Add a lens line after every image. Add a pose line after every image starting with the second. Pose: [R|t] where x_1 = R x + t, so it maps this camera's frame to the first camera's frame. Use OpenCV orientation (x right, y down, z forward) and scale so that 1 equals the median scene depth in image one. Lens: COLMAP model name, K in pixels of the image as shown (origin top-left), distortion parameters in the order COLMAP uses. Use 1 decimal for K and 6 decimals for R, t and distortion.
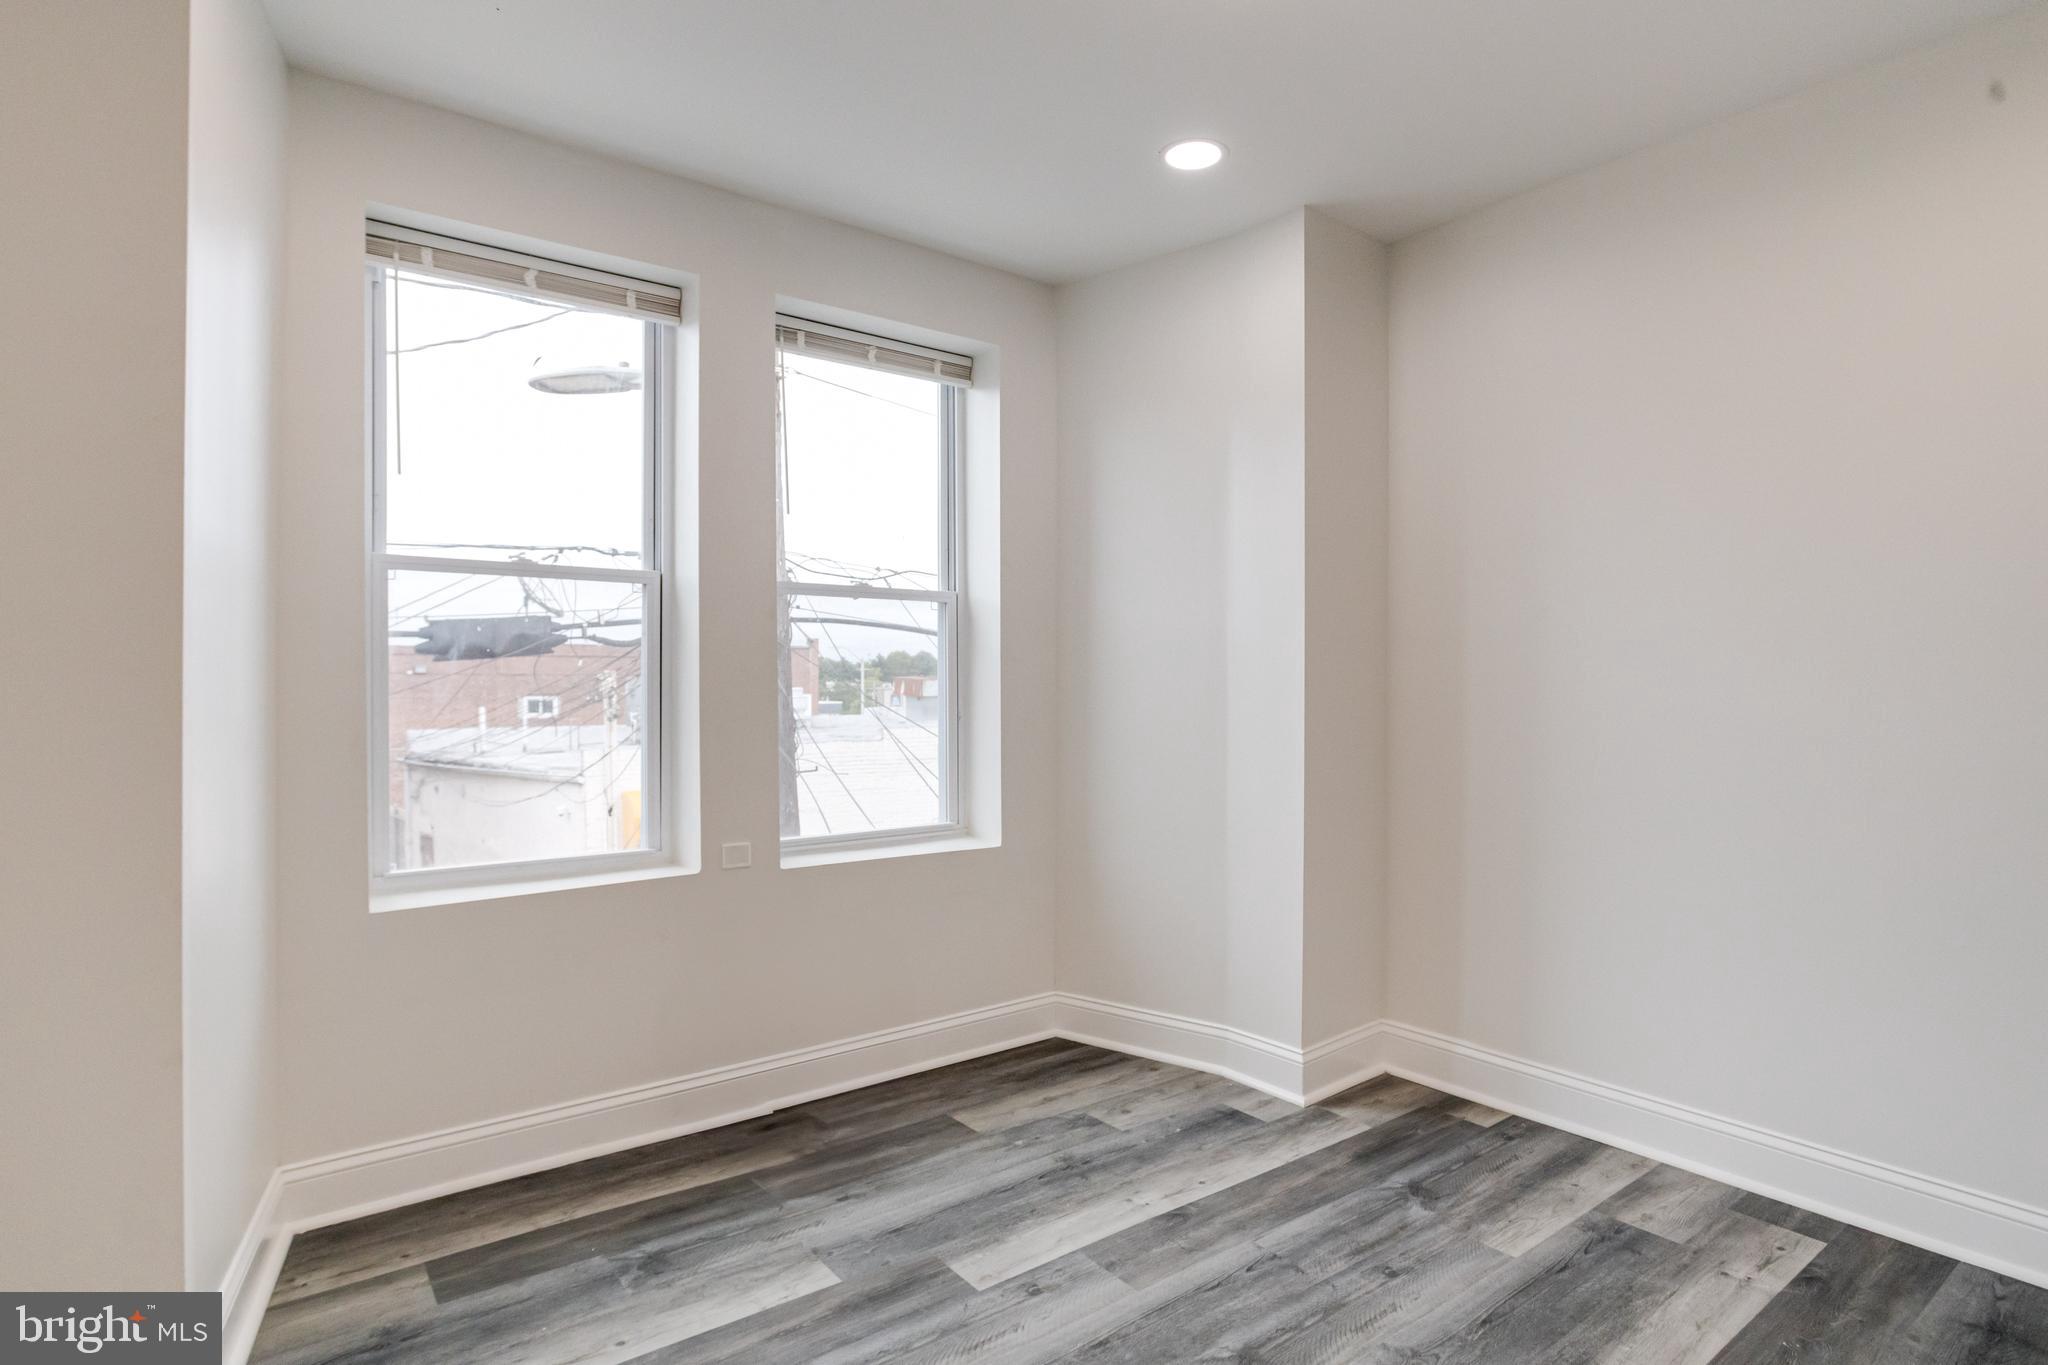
lens RADIAL K [[1011.6, 0, 1042.8], [0, 1011.6, 690.3], [0, 0, 1]] dist [-0.048465, 0.021543]
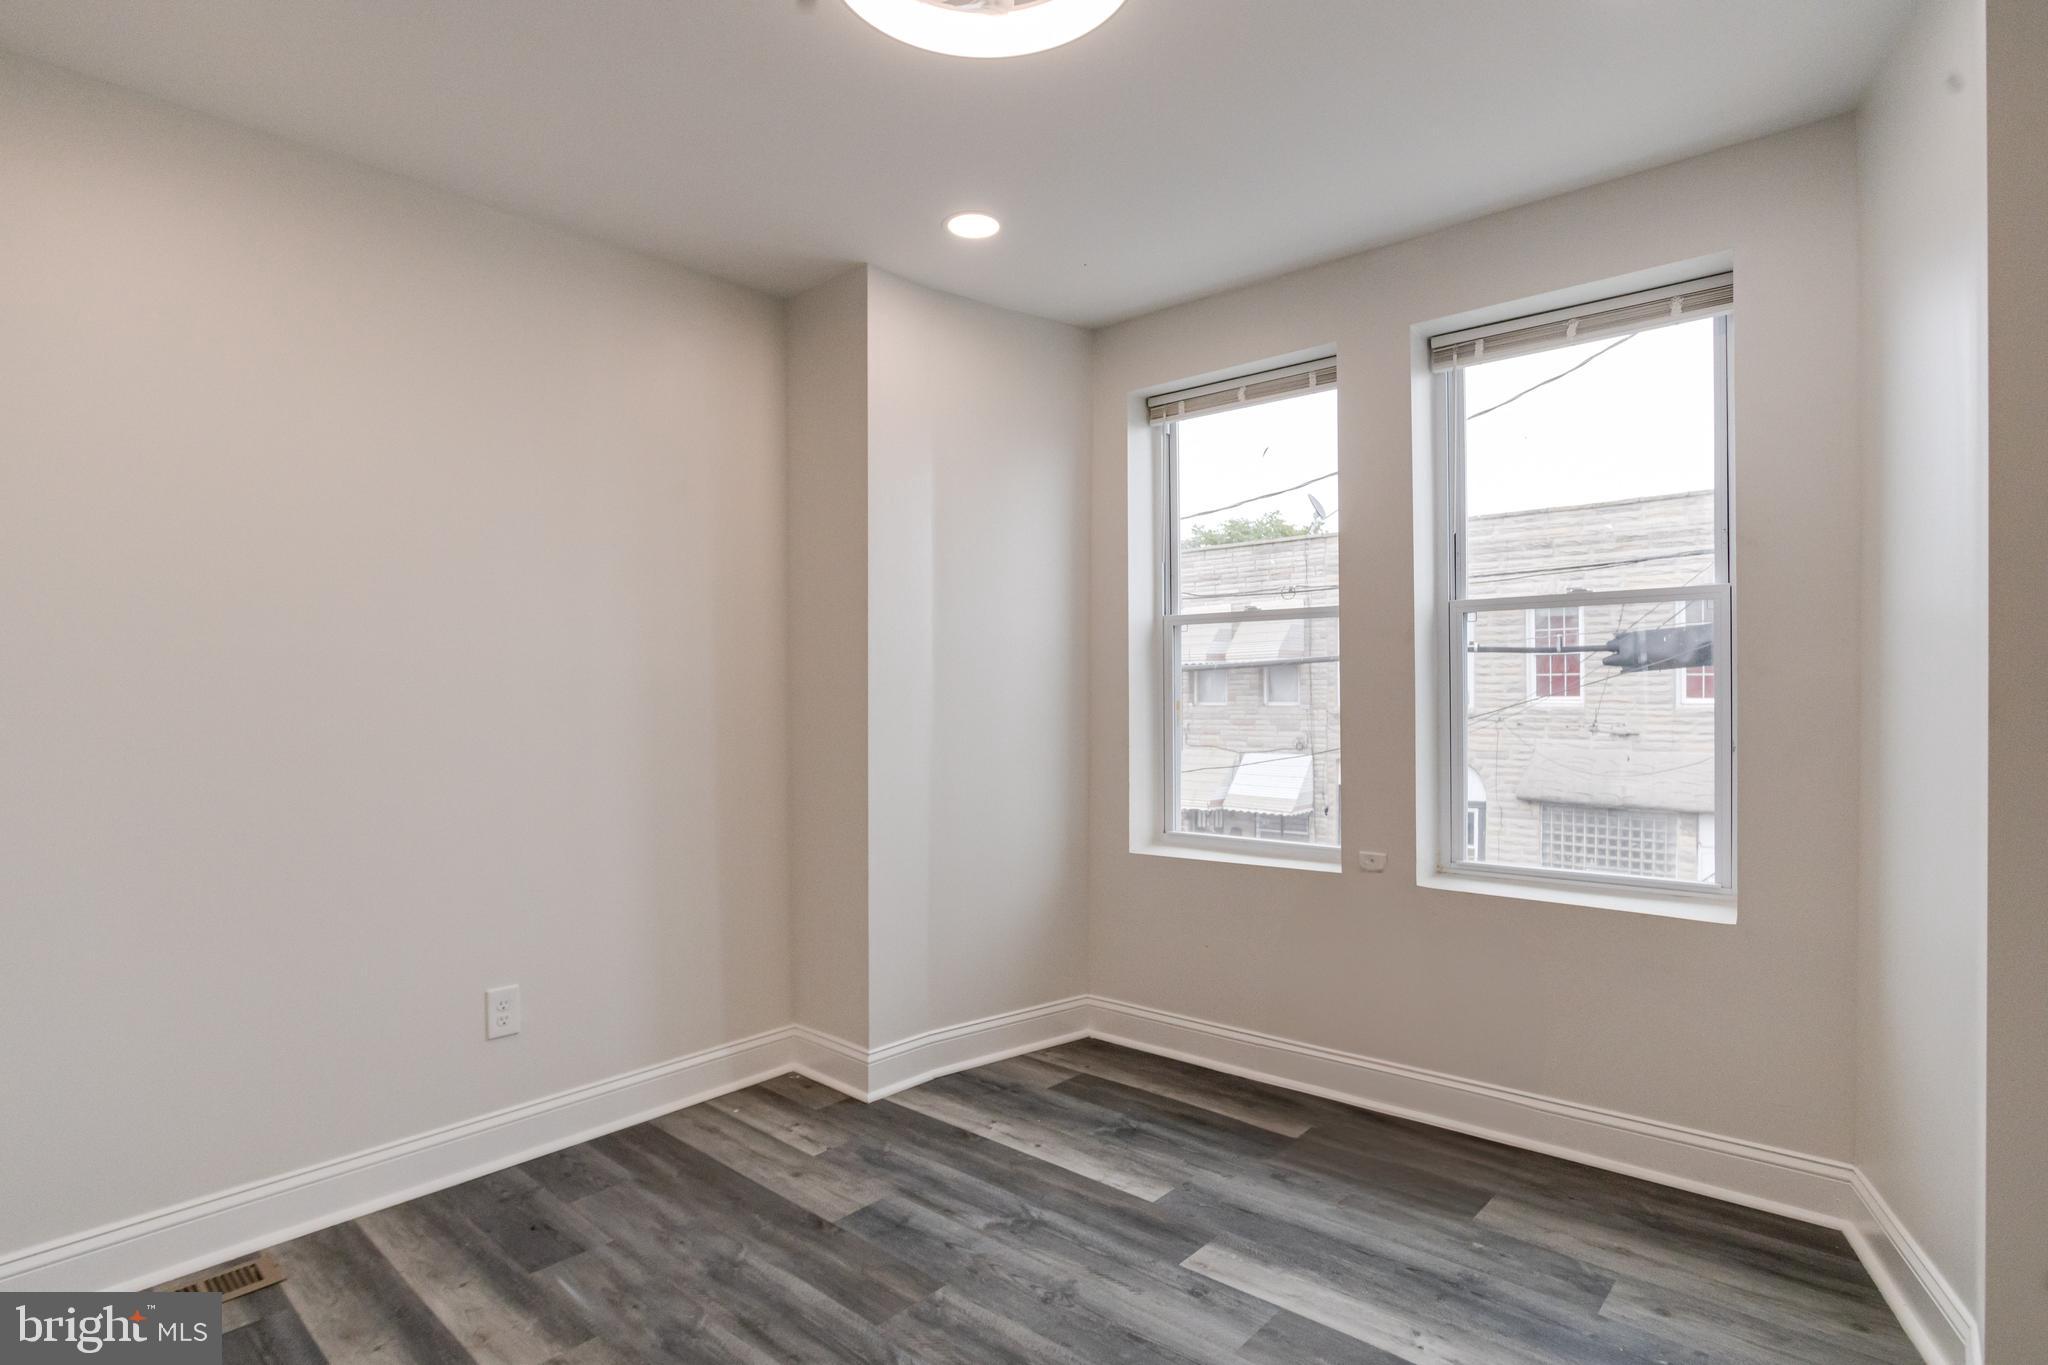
lens RADIAL K [[1011.6, 0, 1042.8], [0, 1011.6, 690.3], [0, 0, 1]] dist [-0.048465, 0.021543]
pose [[0.218633, -0.004675, -0.975796, 0.742698], [0.004775, 0.999982, -0.003721, -0.024620], [0.975795, -0.003846, 0.218652, 0.460082]]
